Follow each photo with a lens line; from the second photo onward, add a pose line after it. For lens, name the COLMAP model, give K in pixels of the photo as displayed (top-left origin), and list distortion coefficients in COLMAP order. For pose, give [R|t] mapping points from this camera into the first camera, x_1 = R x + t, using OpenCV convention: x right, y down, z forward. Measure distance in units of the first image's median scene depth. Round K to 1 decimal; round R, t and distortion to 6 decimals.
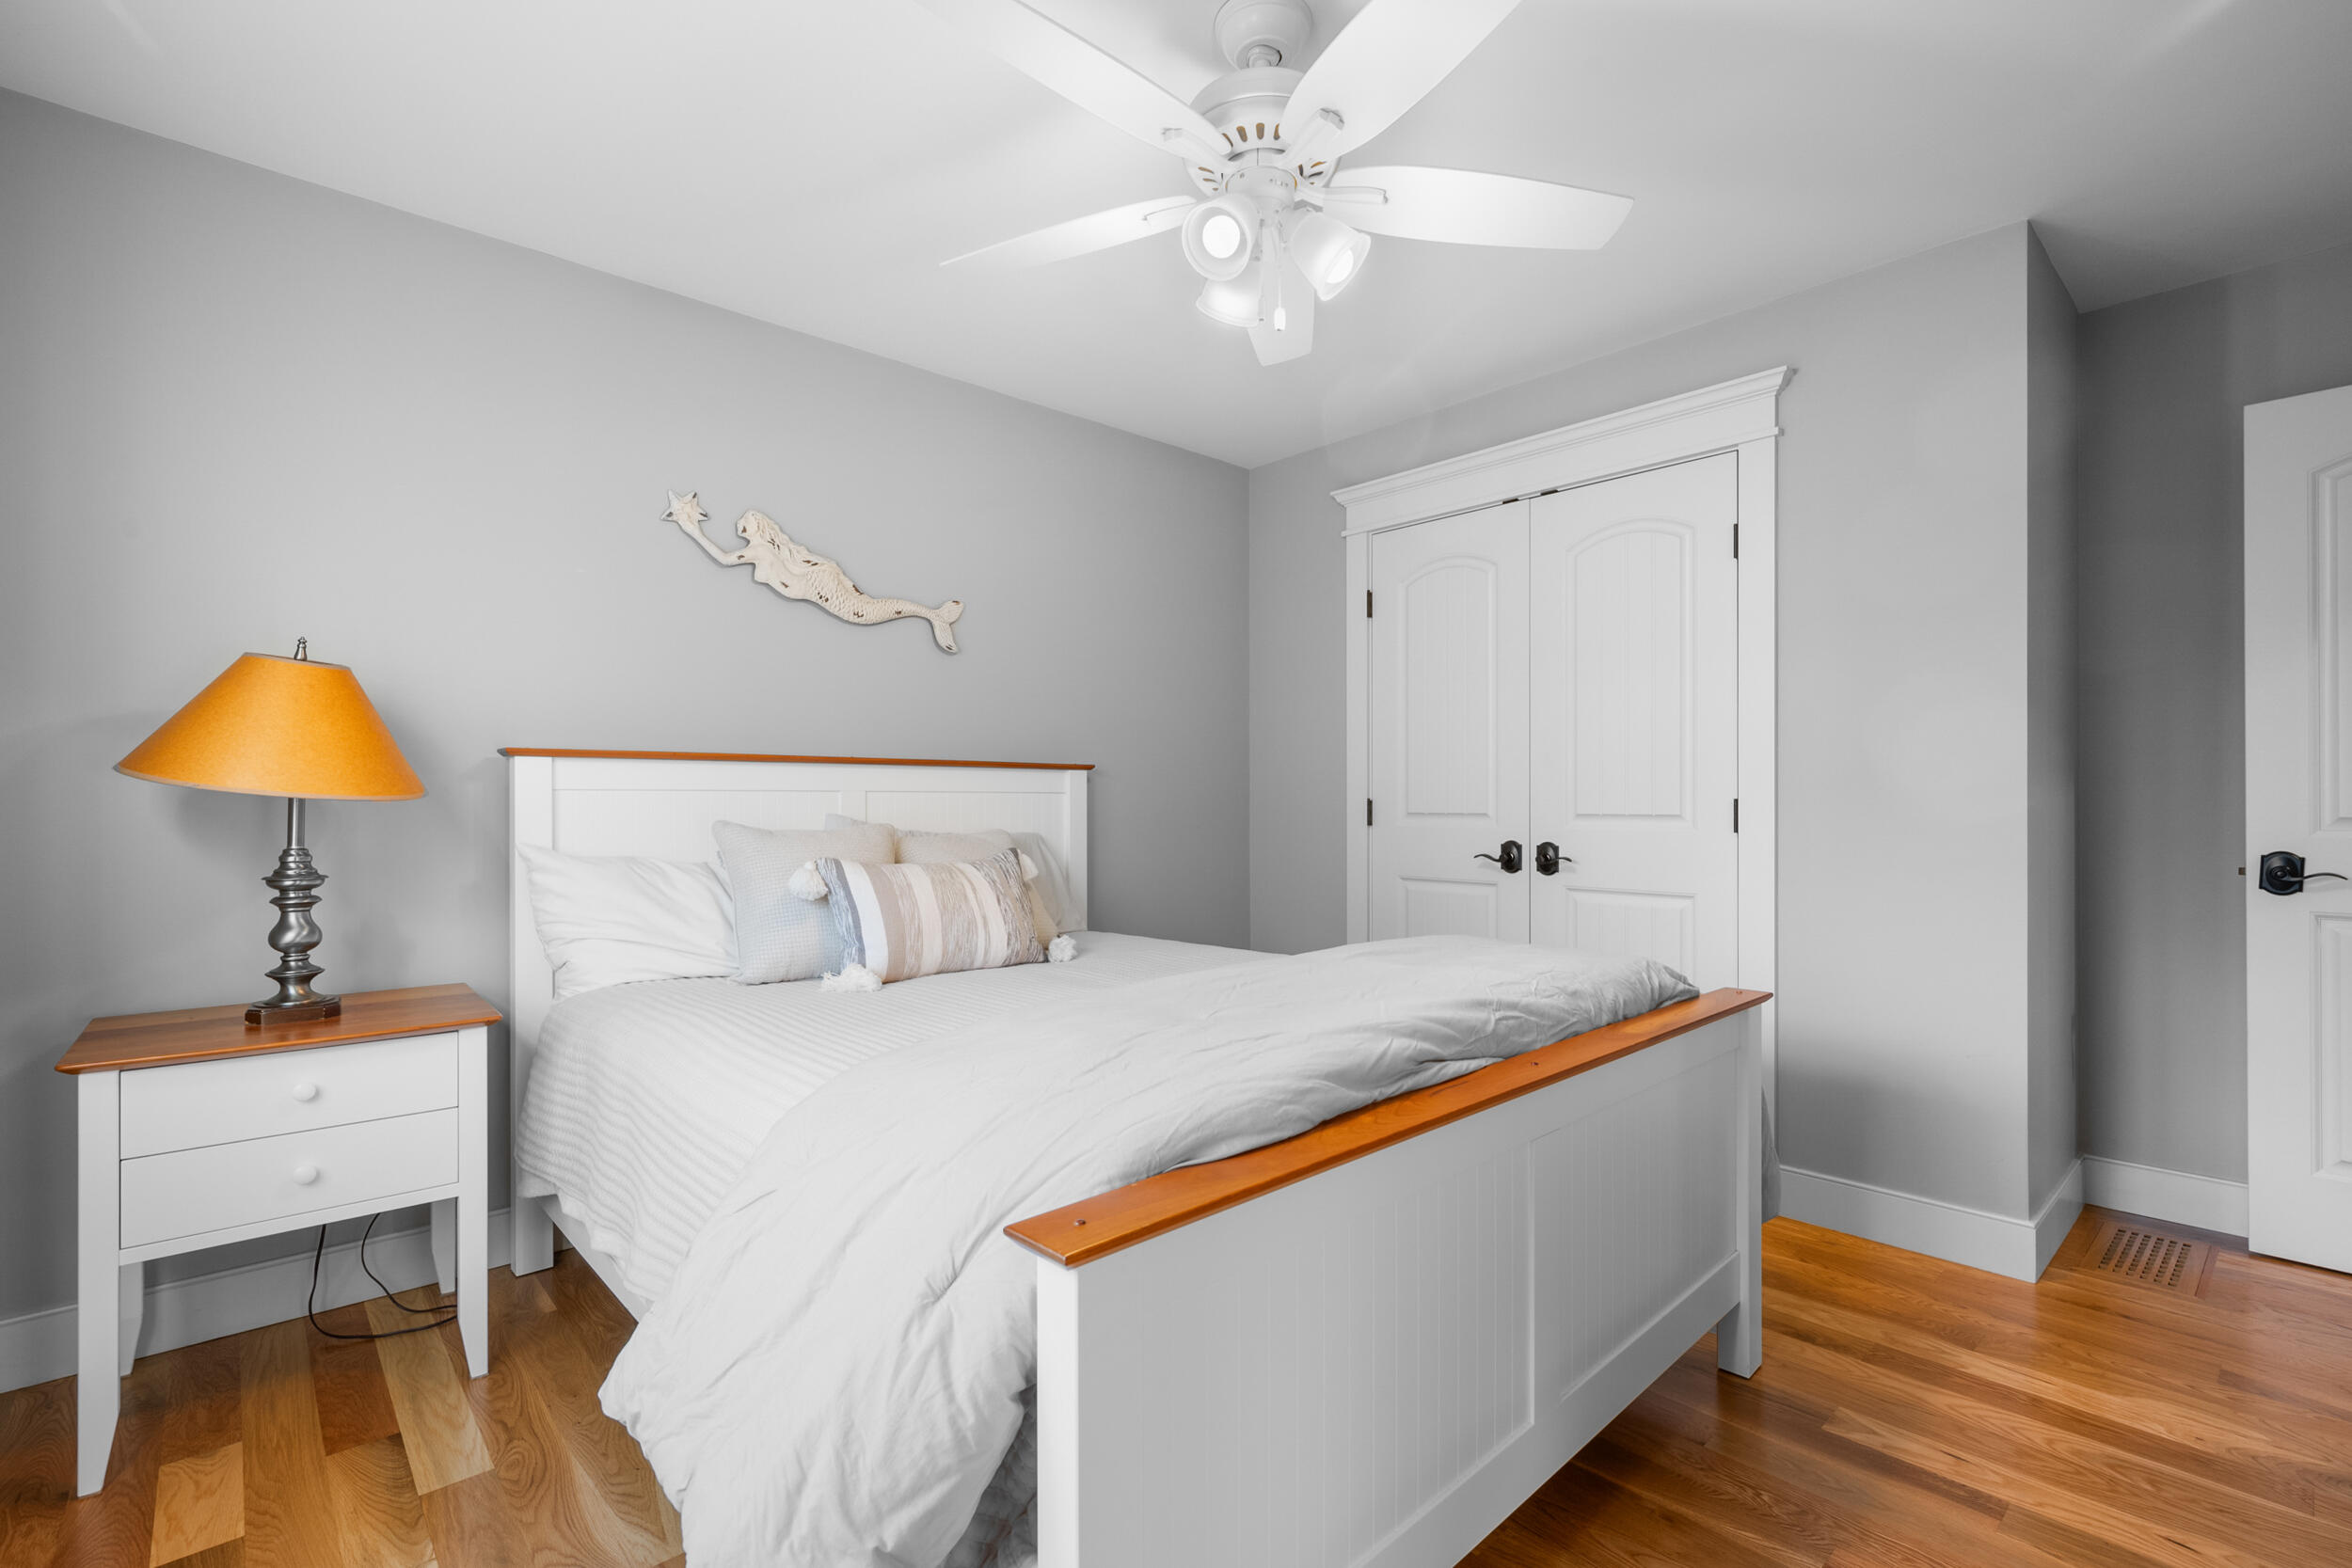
lens RADIAL K [[1044.8, 0, 1180.3], [0, 1044.8, 795.2], [0, 0, 1]] dist [-0.000570, 0.000127]
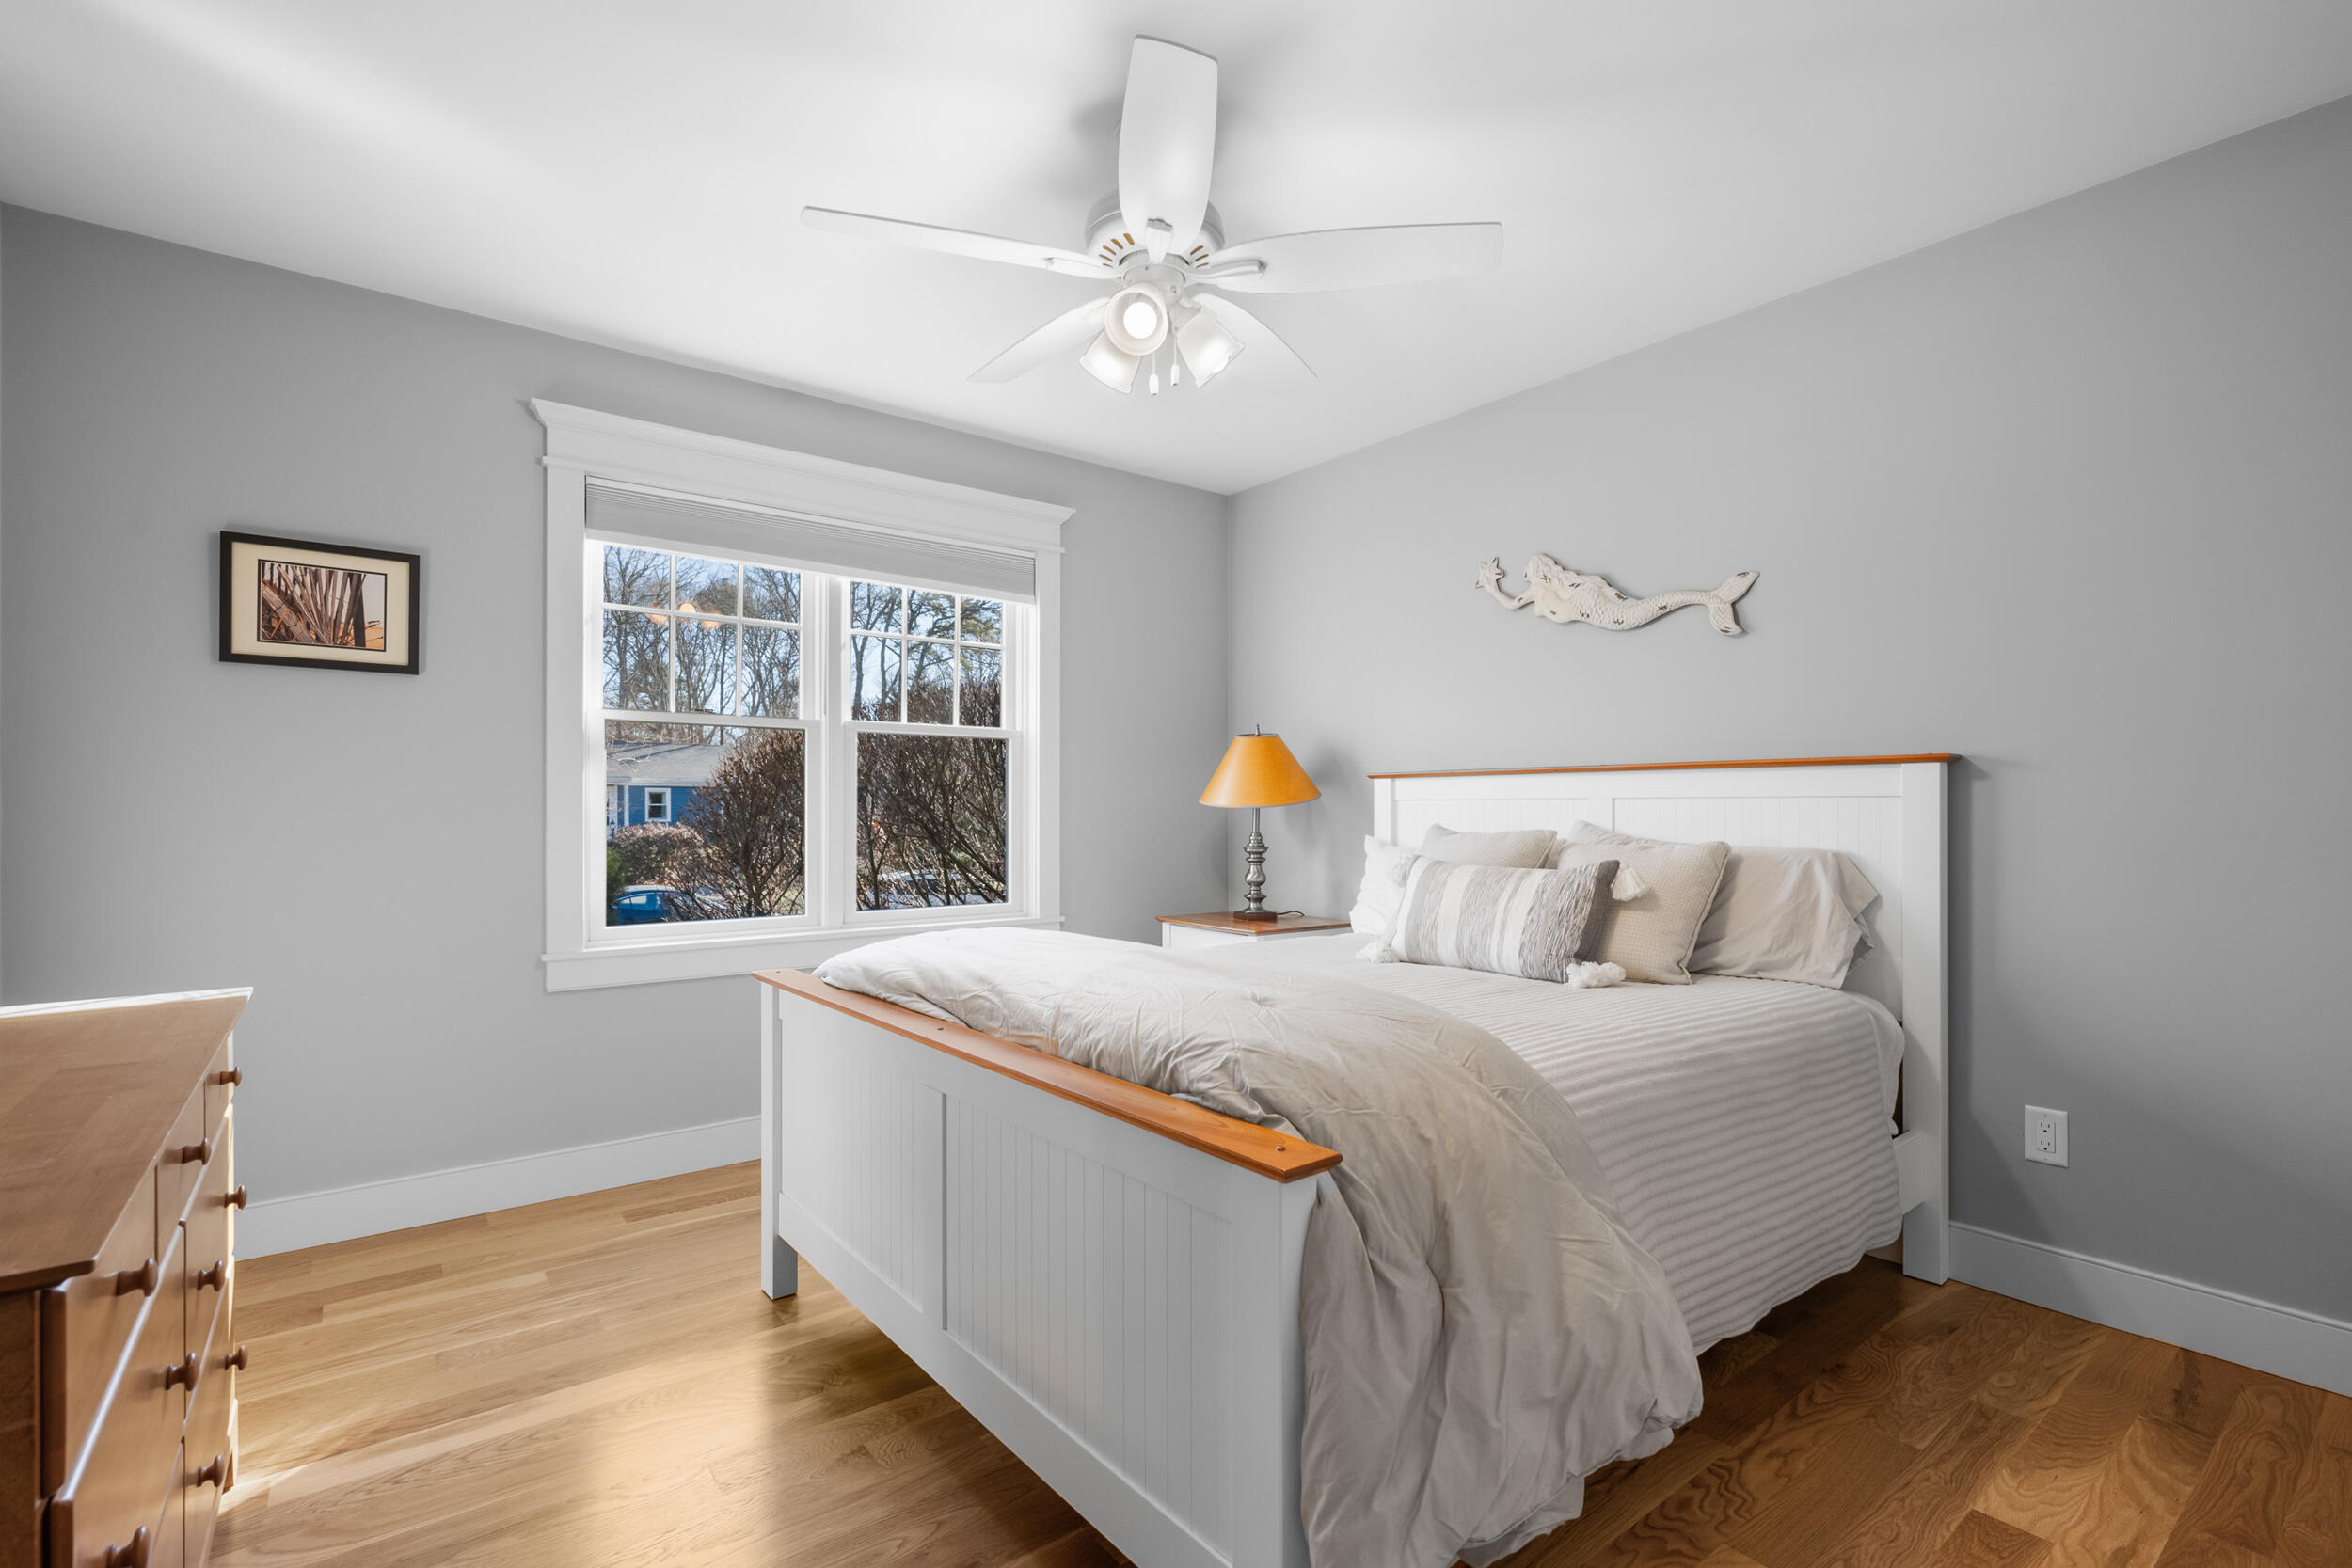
lens RADIAL K [[1044.8, 0, 1180.3], [0, 1044.8, 795.2], [0, 0, 1]] dist [-0.000570, 0.000127]
pose [[-0.068841, -0.013345, -0.997538, 0.868480], [0.005729, 0.999889, -0.013772, 0.006221], [0.997611, -0.006663, -0.068757, 0.783372]]
